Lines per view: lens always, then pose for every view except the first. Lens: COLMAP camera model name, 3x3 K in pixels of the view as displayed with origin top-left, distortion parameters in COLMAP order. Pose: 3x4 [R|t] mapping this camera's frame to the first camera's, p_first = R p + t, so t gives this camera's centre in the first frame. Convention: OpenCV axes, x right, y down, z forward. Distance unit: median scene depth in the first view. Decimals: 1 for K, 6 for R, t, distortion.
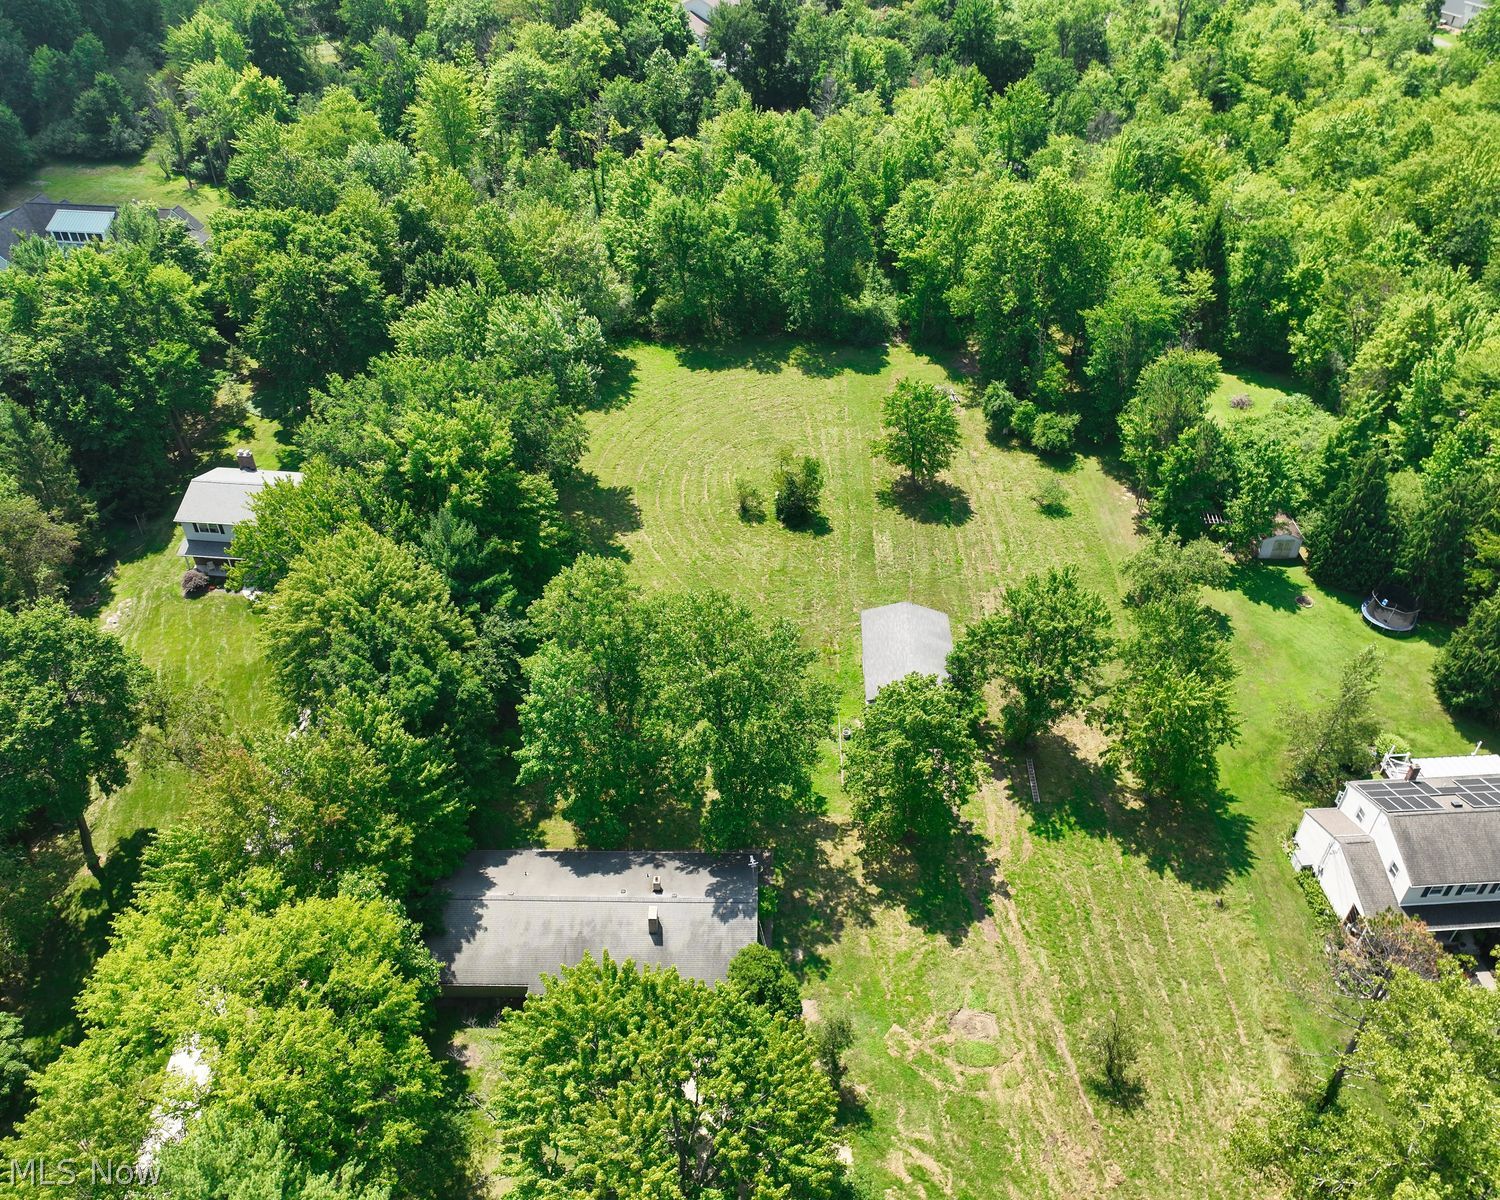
lens RADIAL K [[1201.9, 0, 738.1], [0, 1201.9, 602.9], [0, 0, 1]] dist [0.007098, -0.001823]
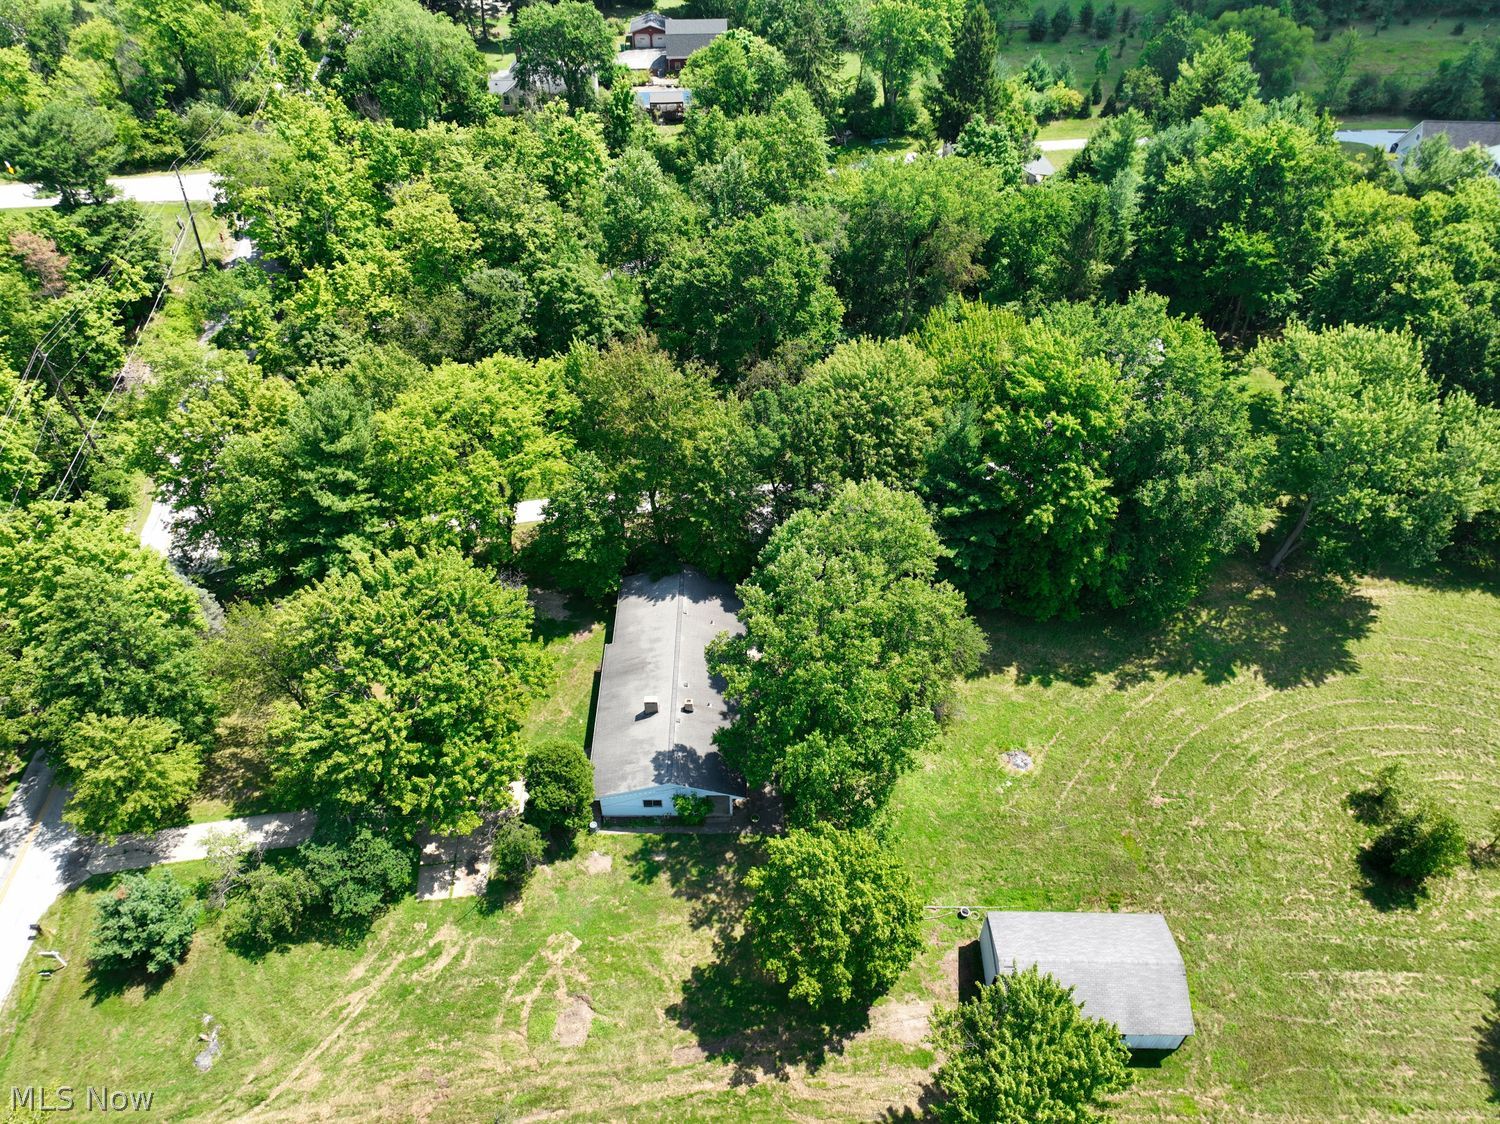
lens RADIAL K [[1055.5, 0, 753.9], [0, 1055.5, 565.1], [0, 0, 1]] dist [-0.001202, 0.009834]
pose [[0.018435, 0.700176, -0.713732, 0.436896], [-0.627630, 0.563786, 0.536867, -0.324541], [0.778293, 0.438063, 0.449845, 0.449993]]
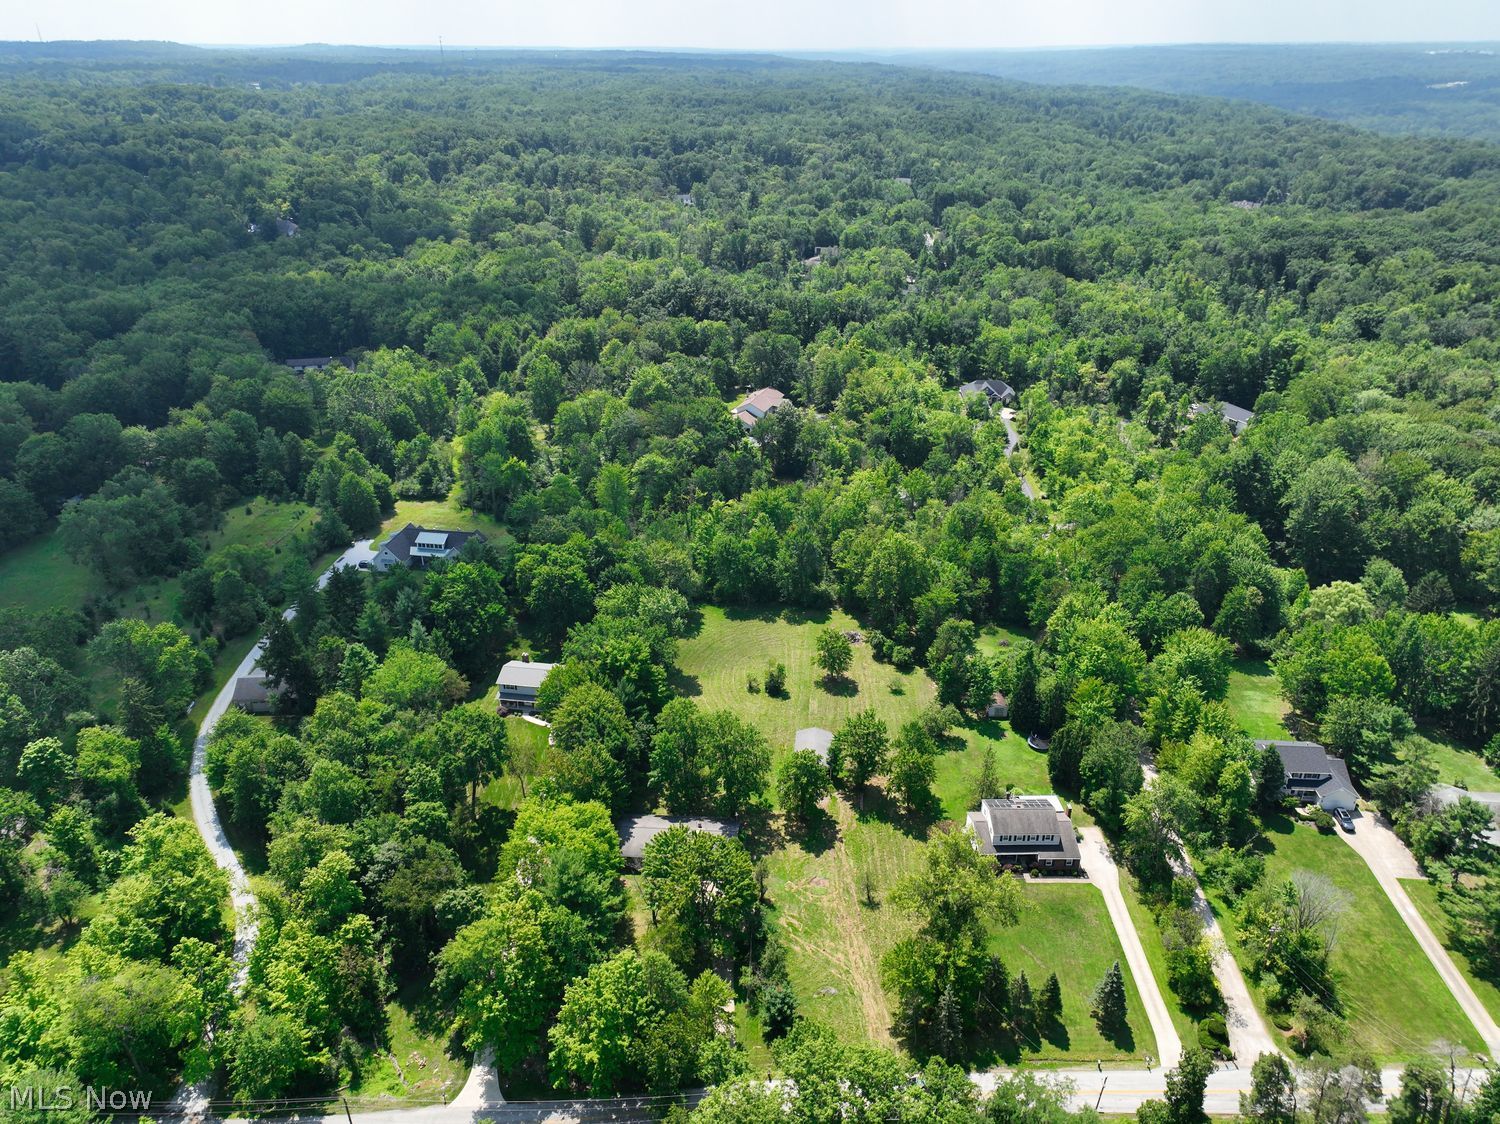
lens RADIAL K [[1055.5, 0, 760.3], [0, 1055.5, 566.7], [0, 0, 1]] dist [-0.001202, 0.009834]
pose [[0.998978, 0.024019, -0.038285, 0.110085], [-0.031781, 0.975612, -0.217189, 0.147715], [0.032134, 0.218184, 0.975378, -1.075010]]
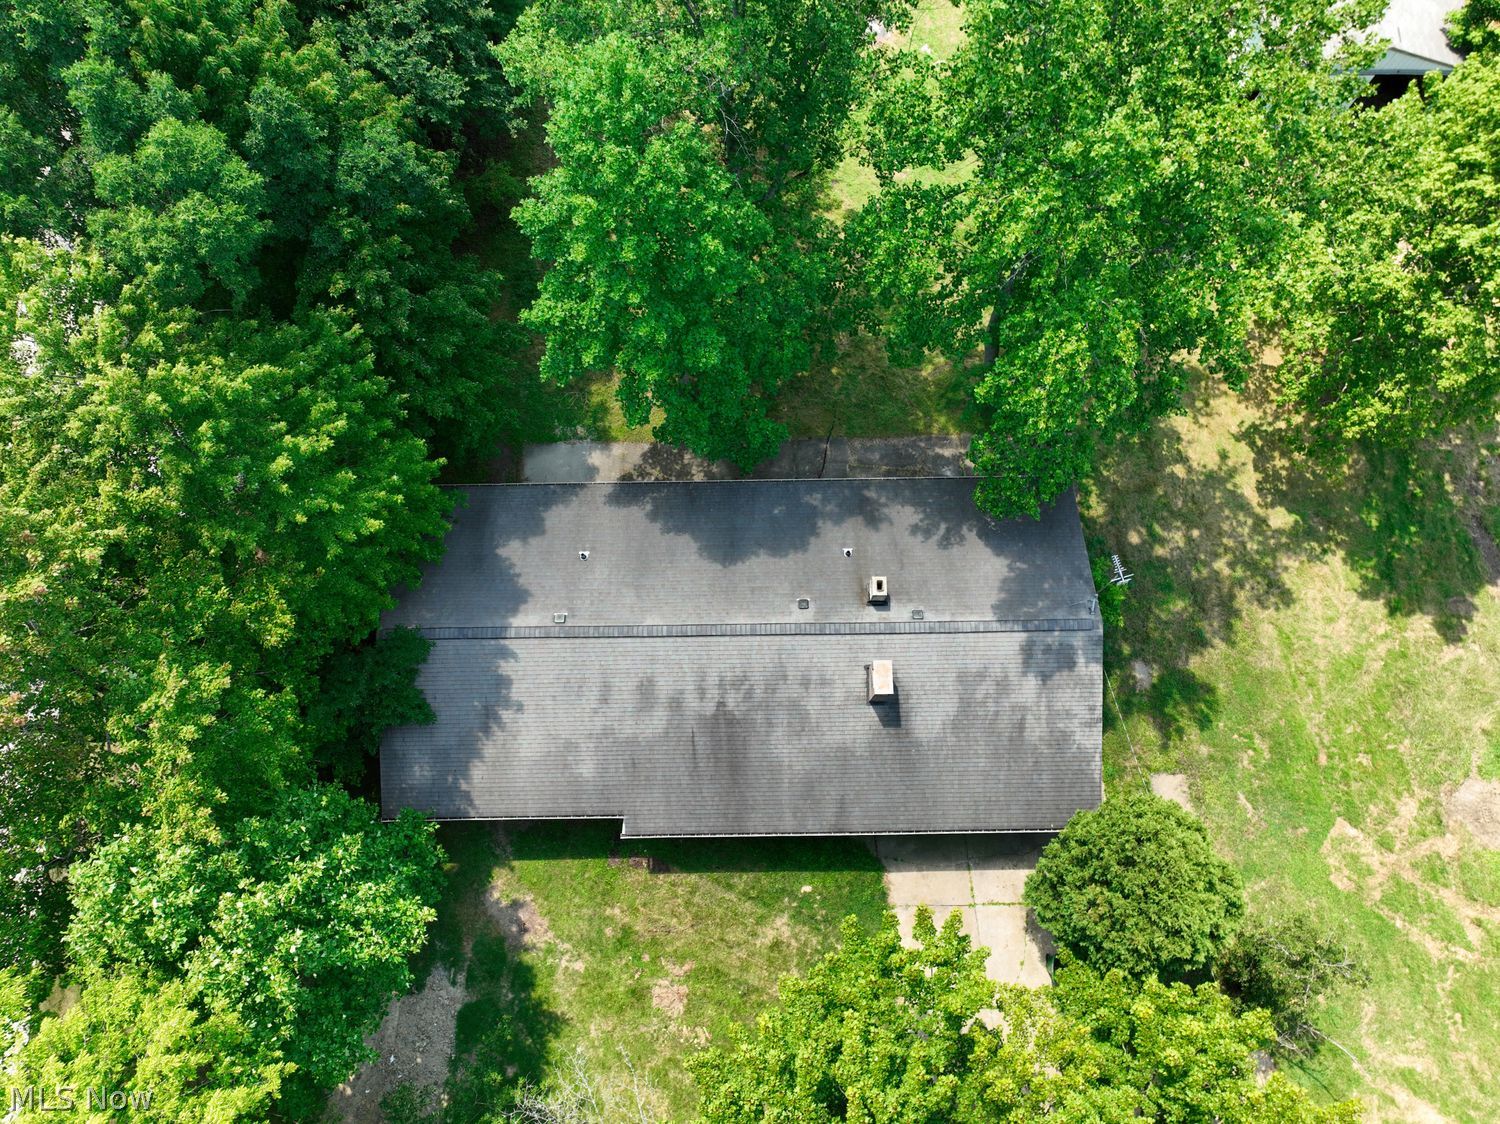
lens RADIAL K [[1055.5, 0, 753.1], [0, 1055.5, 558.2], [0, 0, 1]] dist [-0.001202, 0.009834]
pose [[0.999629, -0.026171, 0.007609, -0.097567], [0.016868, 0.813374, 0.581496, -0.007291], [-0.021407, -0.581152, 0.813514, 0.556434]]
